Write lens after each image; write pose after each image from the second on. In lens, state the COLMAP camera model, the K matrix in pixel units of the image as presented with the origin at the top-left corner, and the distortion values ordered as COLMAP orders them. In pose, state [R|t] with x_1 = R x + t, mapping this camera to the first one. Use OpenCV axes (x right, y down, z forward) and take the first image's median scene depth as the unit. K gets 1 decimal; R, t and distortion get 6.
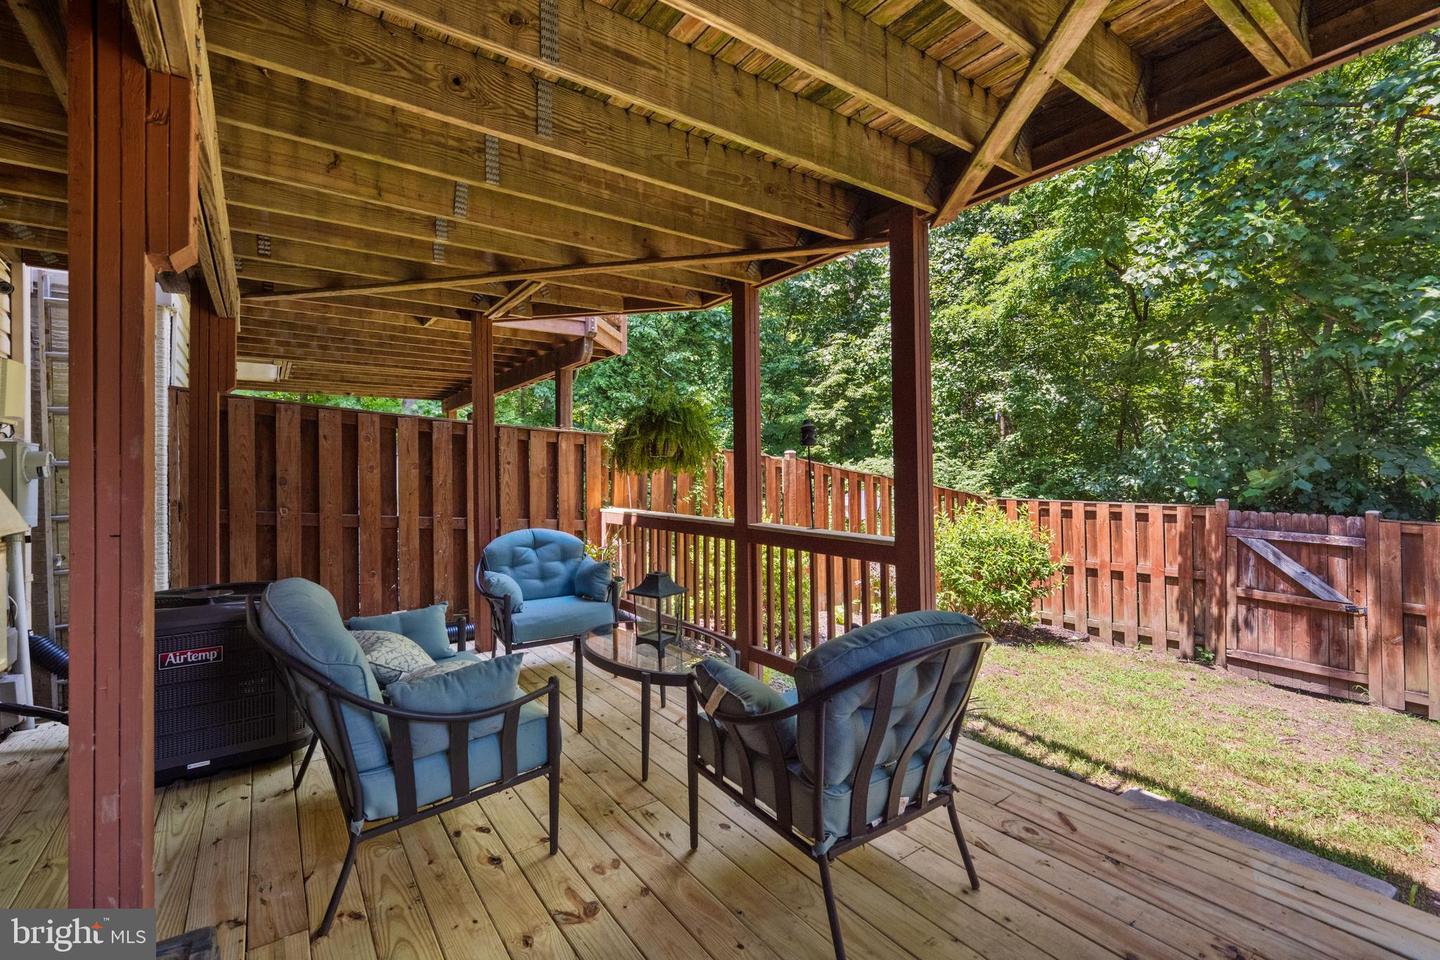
lens RADIAL K [[633.6, 0, 720.6], [0, 633.6, 469.2], [0, 0, 1]] dist [0.015315, -0.000524]
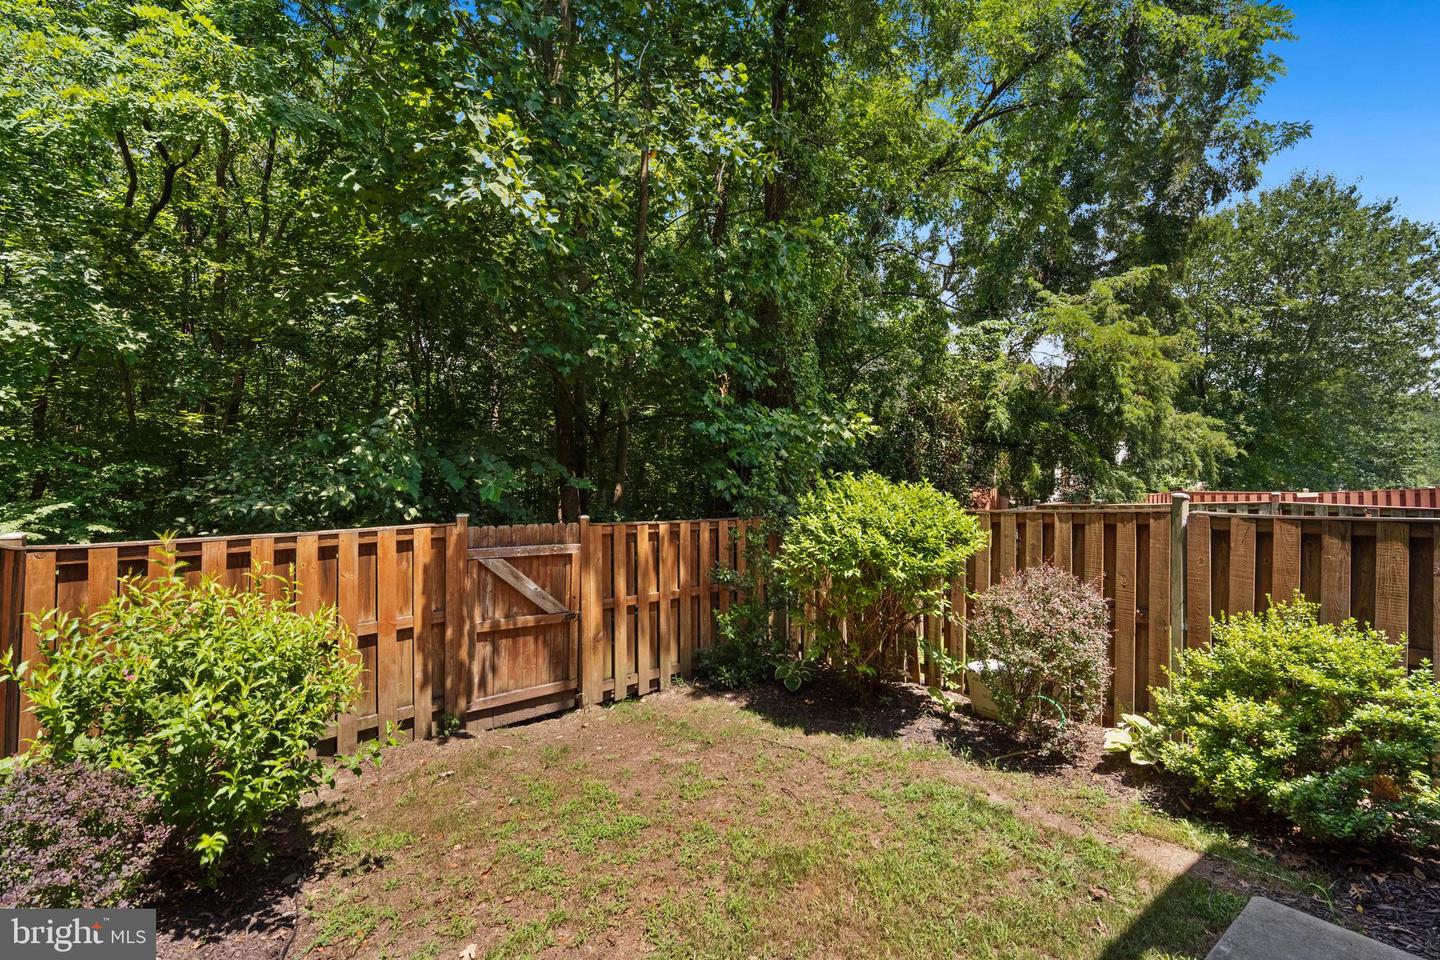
lens RADIAL K [[657.9, 0, 719.8], [0, 657.9, 469.5], [0, 0, 1]] dist [-0.000076, 0.000090]
pose [[-0.026487, -0.020650, 0.999436, -0.018726], [-0.017304, 0.999646, 0.020196, -0.026024], [-0.999499, -0.016760, -0.026835, 0.662306]]
